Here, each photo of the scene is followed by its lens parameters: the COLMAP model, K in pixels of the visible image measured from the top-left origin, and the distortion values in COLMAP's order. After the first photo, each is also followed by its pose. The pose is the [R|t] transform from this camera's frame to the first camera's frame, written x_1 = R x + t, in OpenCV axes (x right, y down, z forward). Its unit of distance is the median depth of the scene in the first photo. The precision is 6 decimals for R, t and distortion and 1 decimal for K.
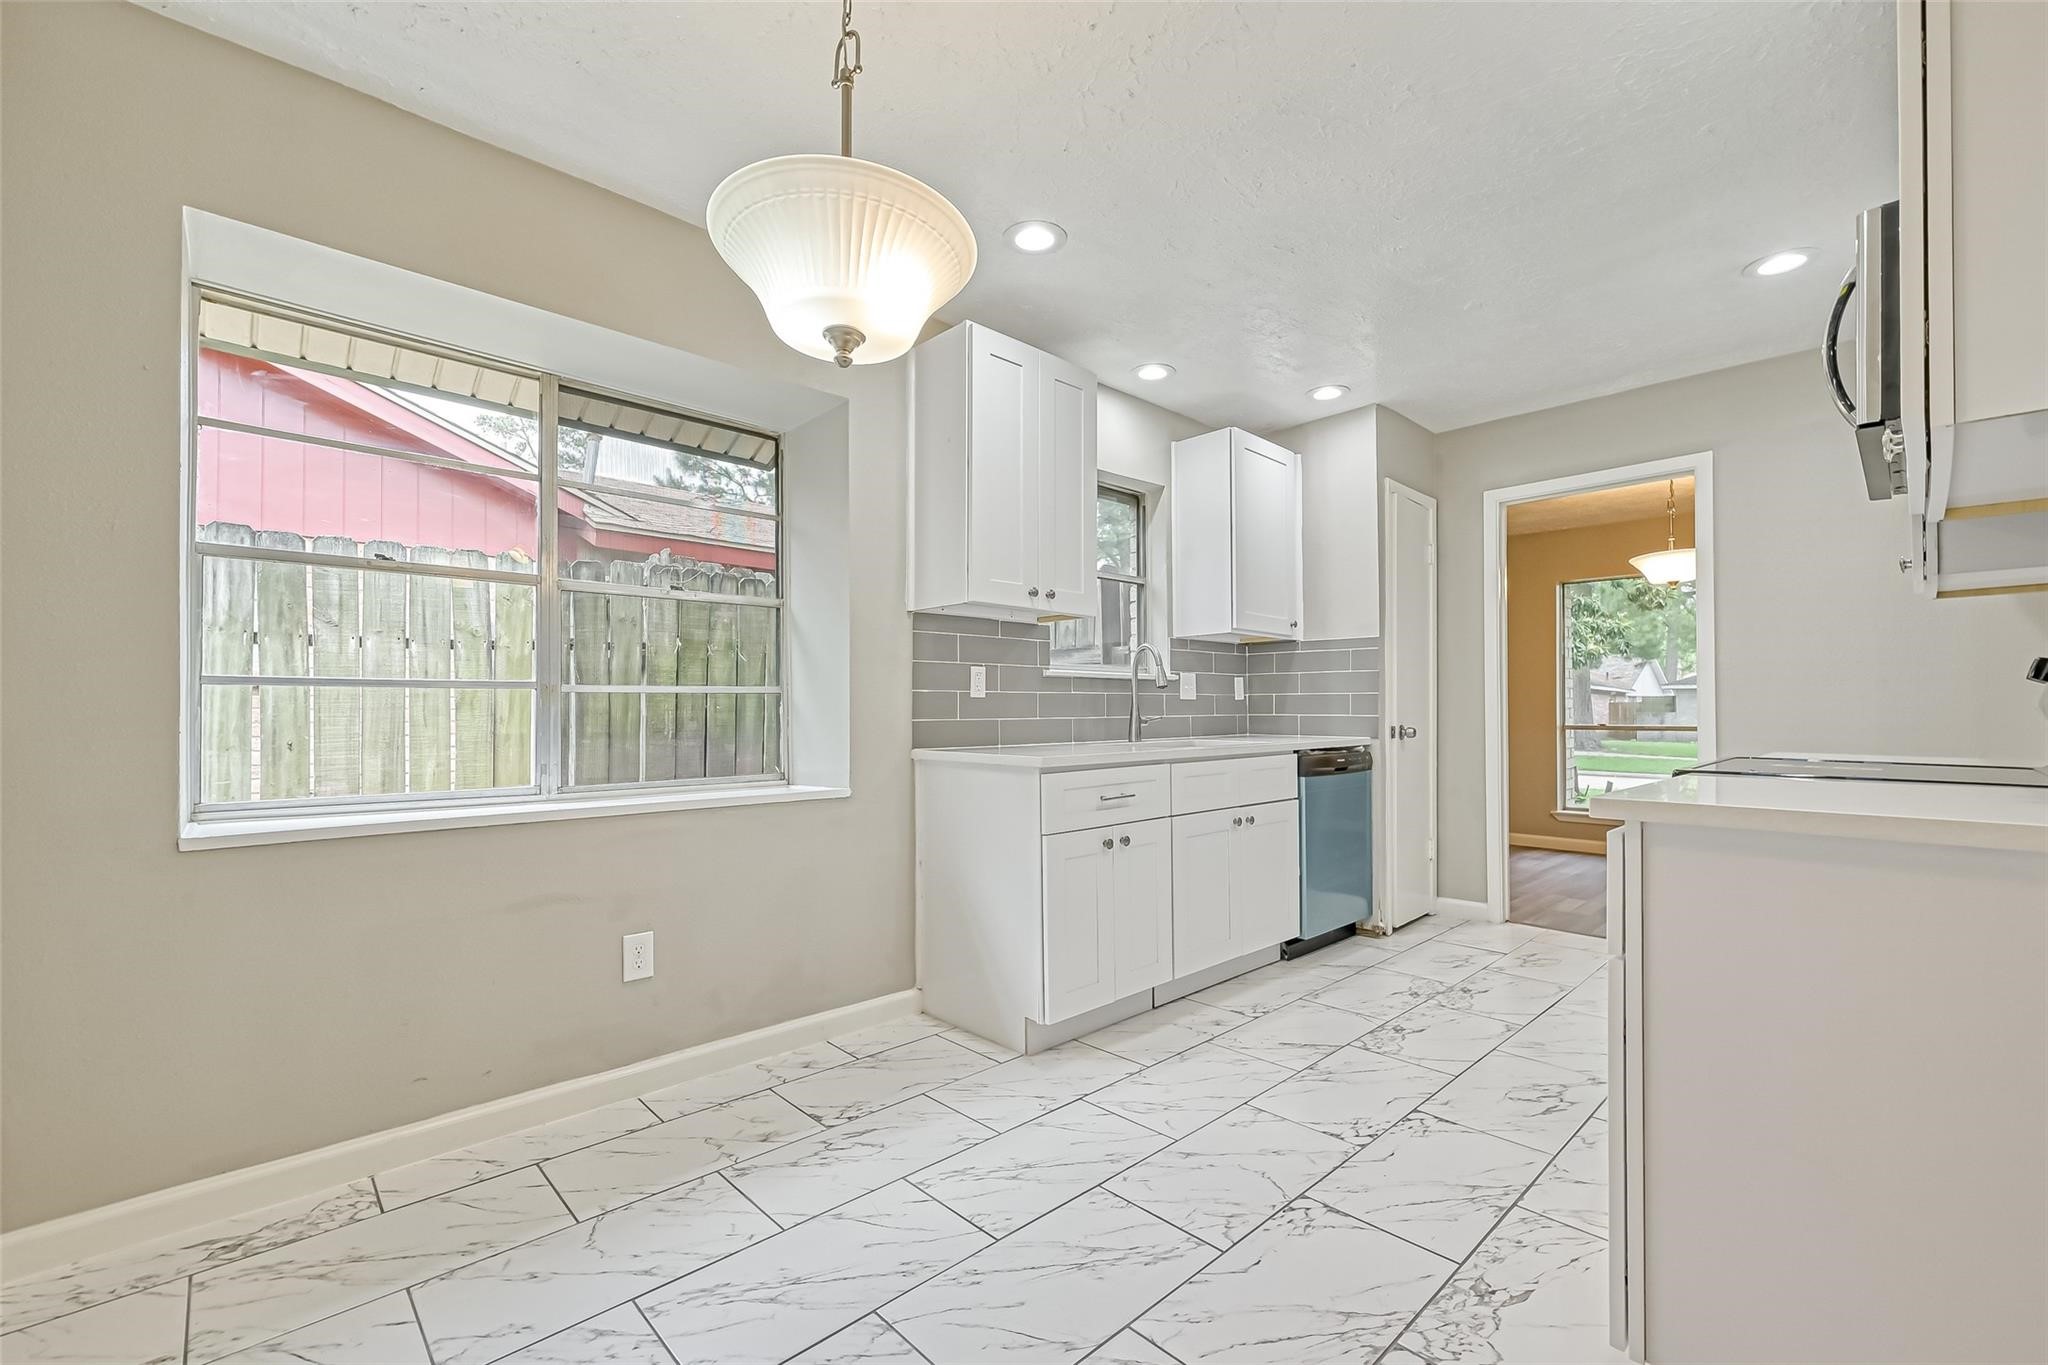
lens RADIAL K [[881.7, 0, 1013.2], [0, 881.7, 707.0], [0, 0, 1]] dist [-0.000849, 0.000350]
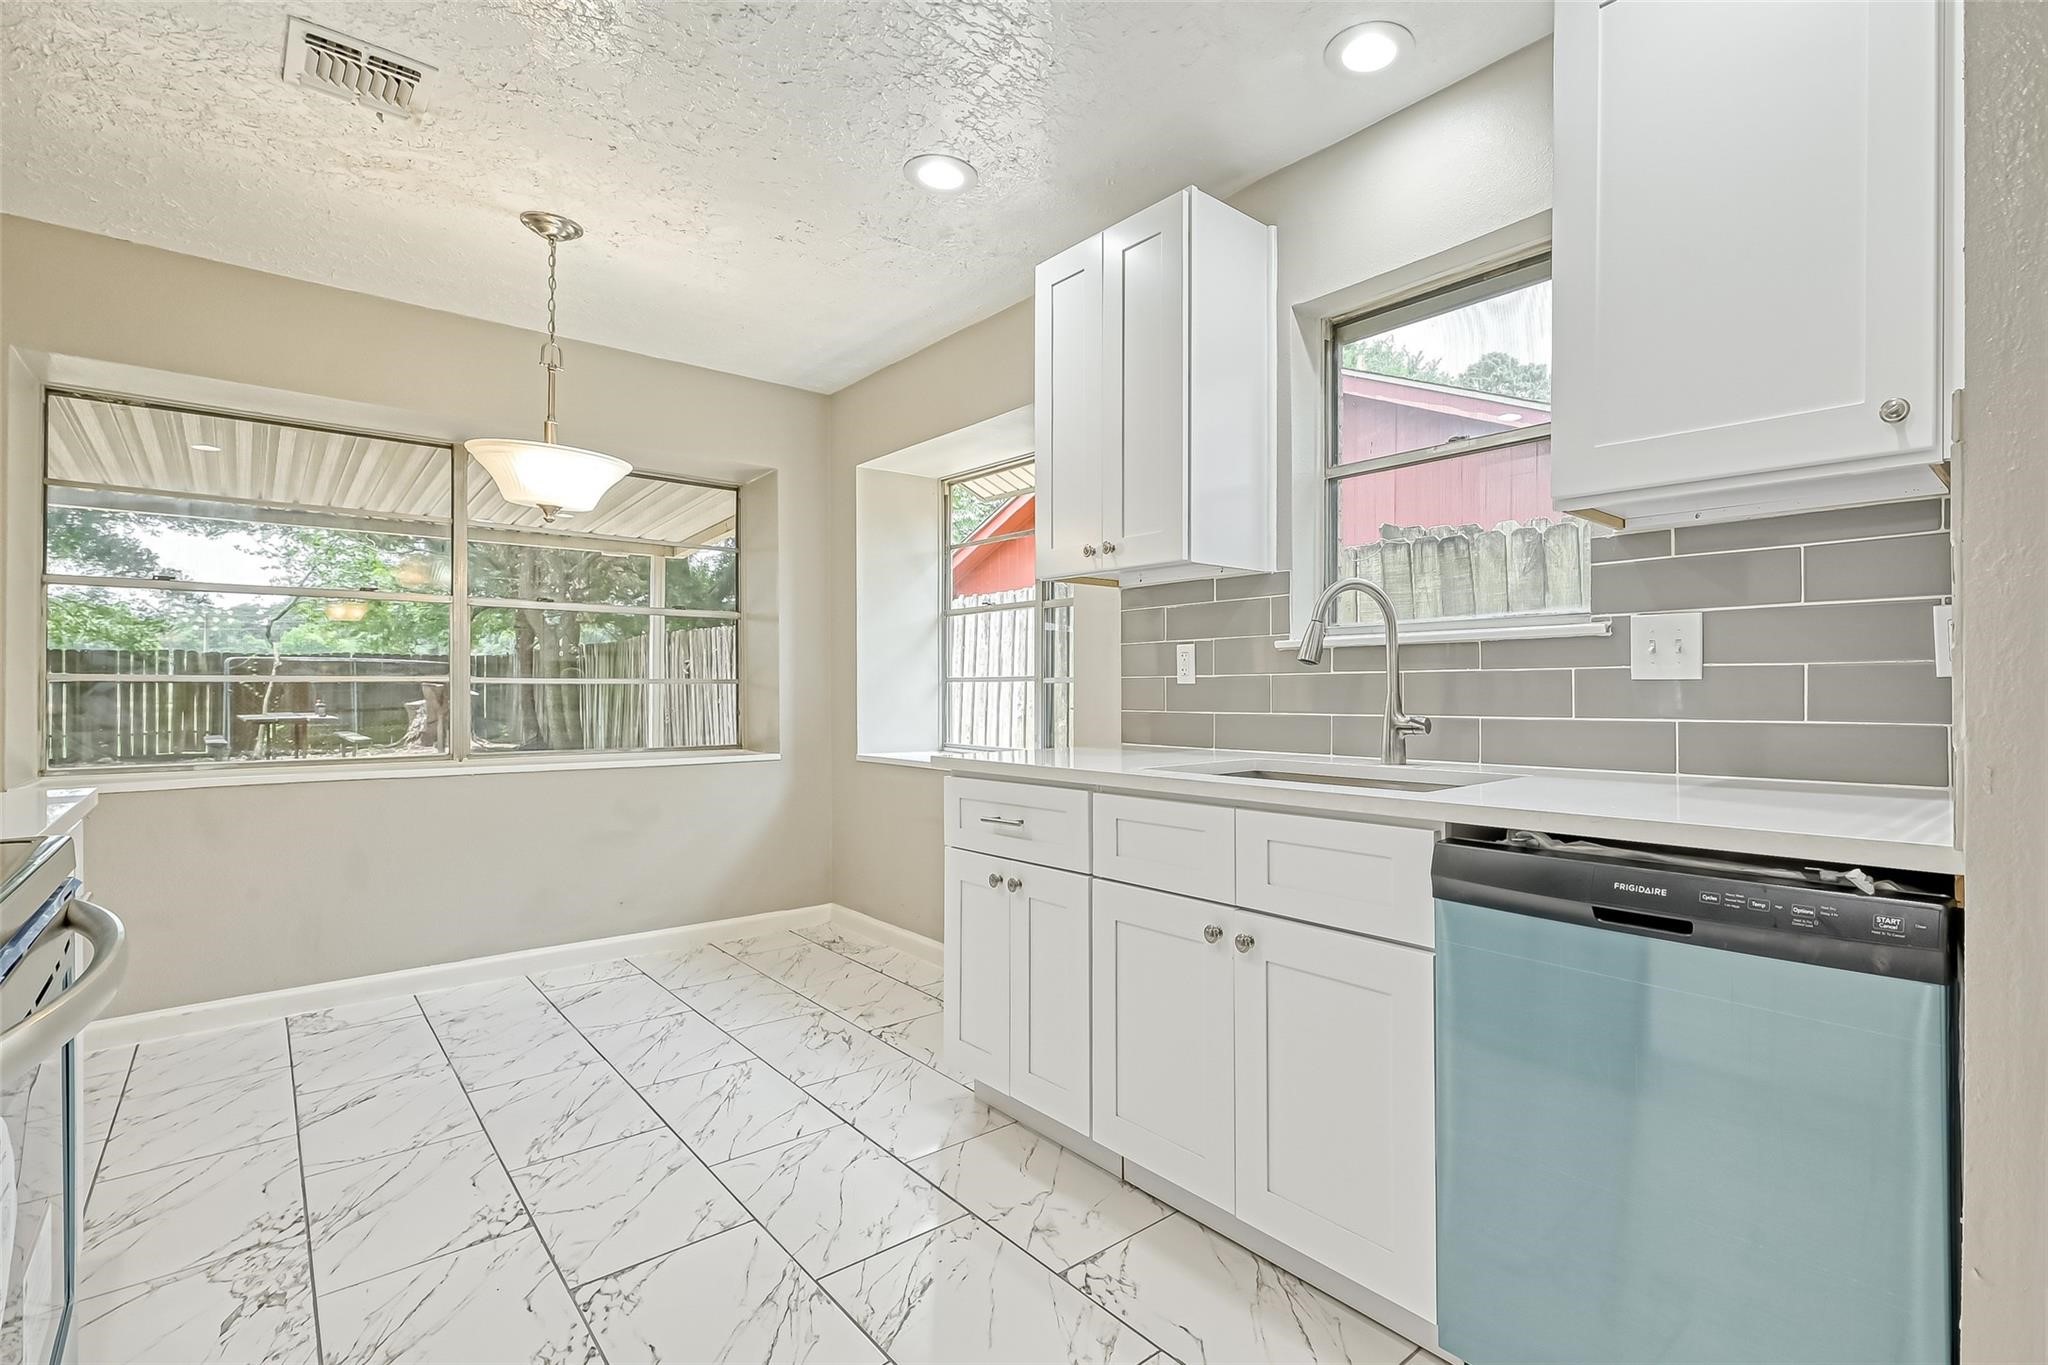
lens RADIAL K [[827.1, 0, 1039.5], [0, 827.1, 683.8], [0, 0, 1]] dist [0.002076, -0.001084]
pose [[0.023821, -0.003933, -0.999708, 0.579944], [0.008254, 0.999959, -0.003737, -0.007855], [0.999682, -0.008162, 0.023853, 0.720323]]
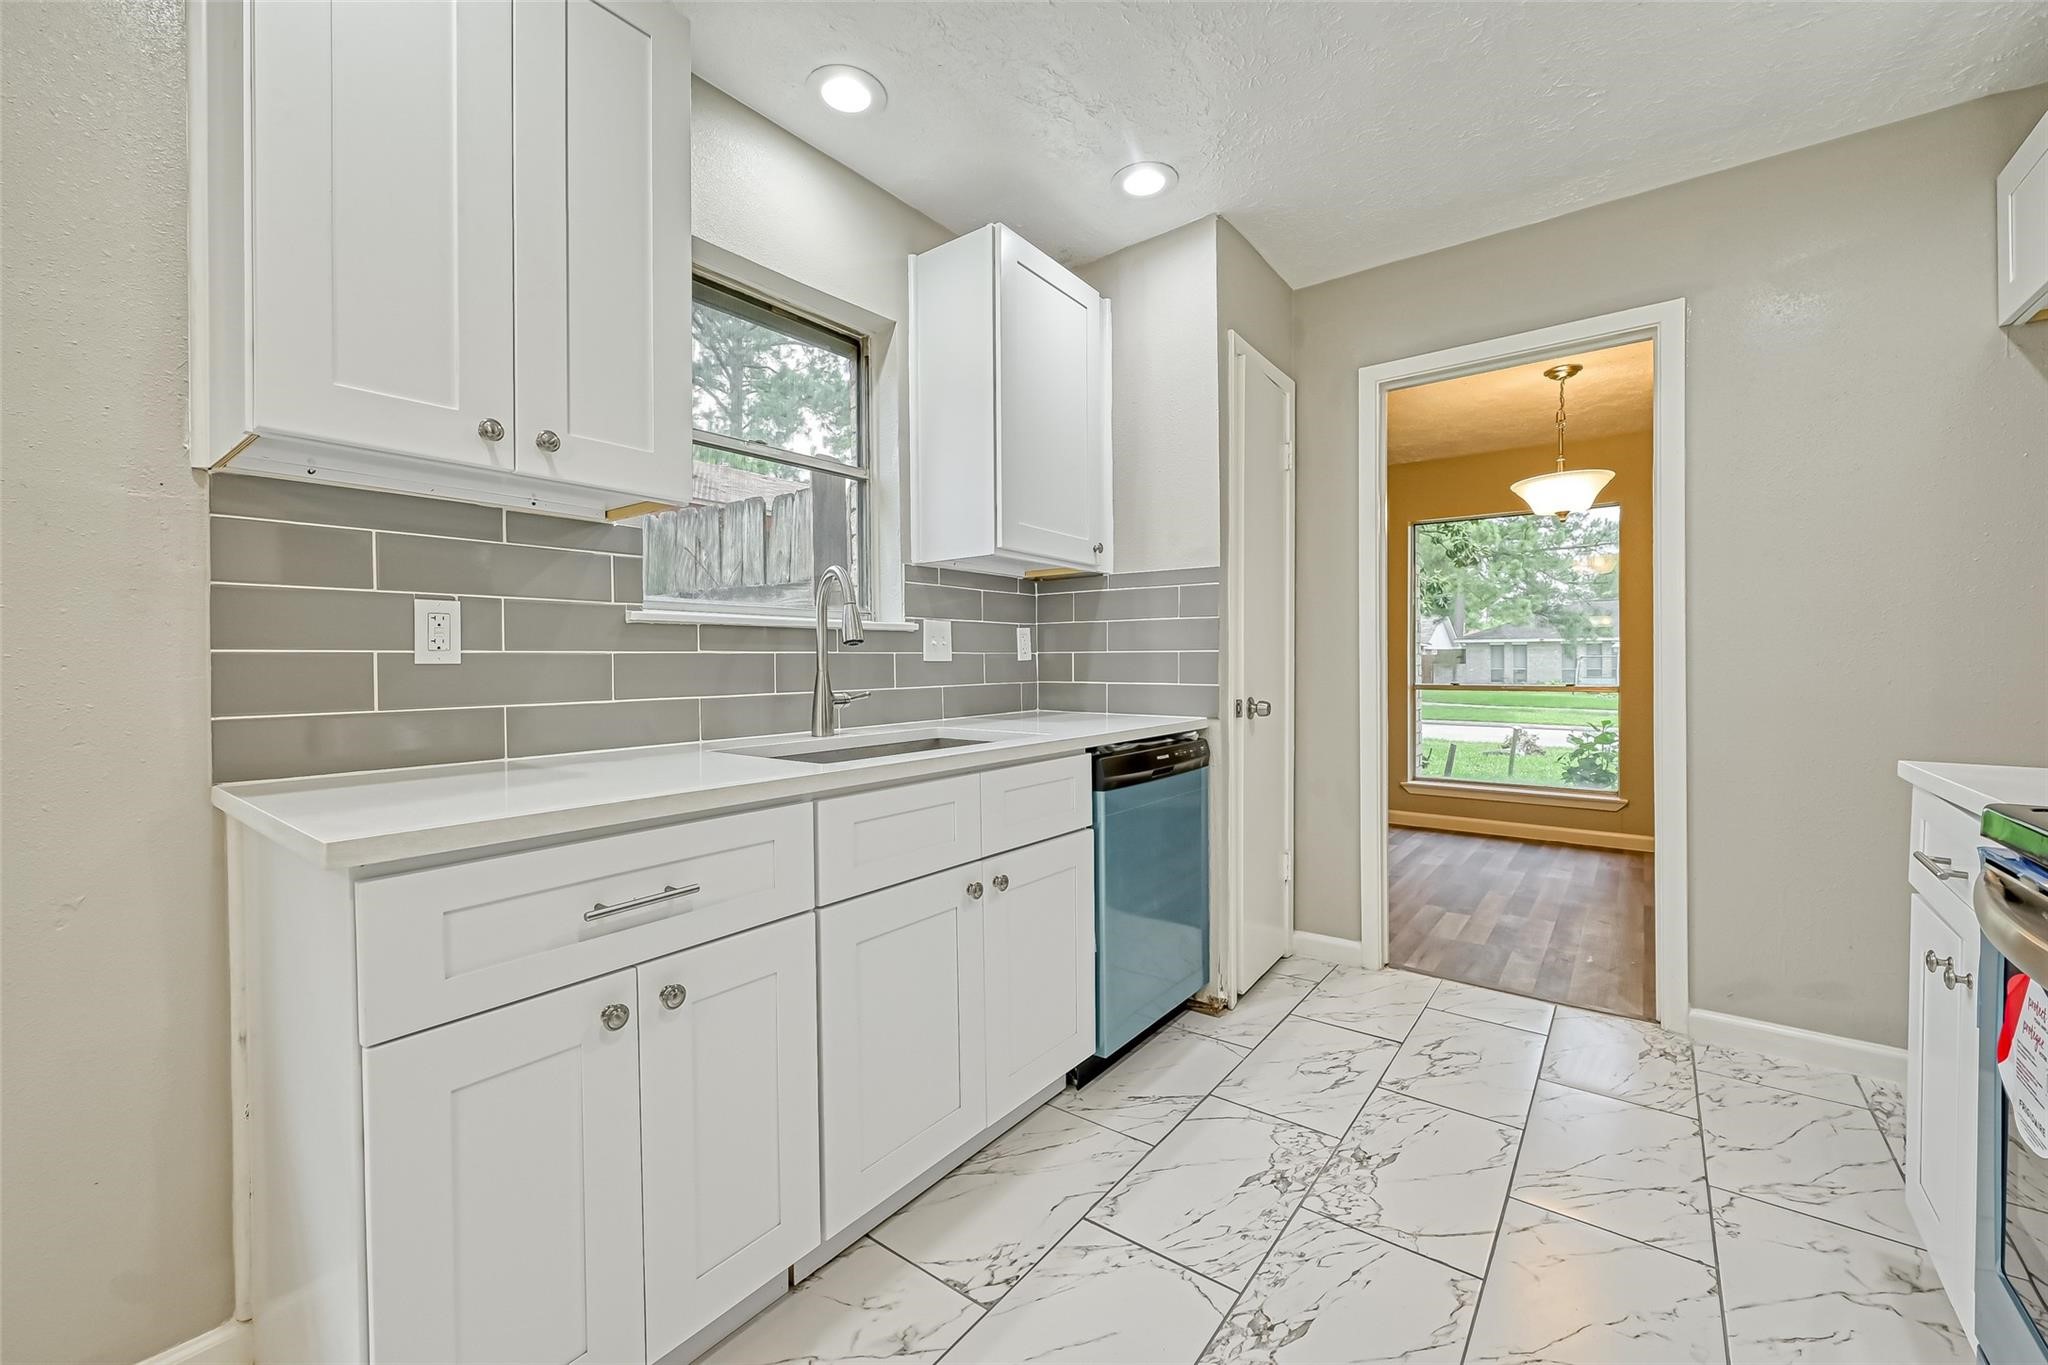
lens RADIAL K [[827.1, 0, 1010.5], [0, 827.1, 677.7], [0, 0, 1]] dist [0.002076, -0.001084]
pose [[0.988319, -0.006870, 0.152246, 0.163576], [0.003599, 0.999757, 0.021749, -0.009717], [-0.152358, -0.020947, 0.988103, 0.405844]]
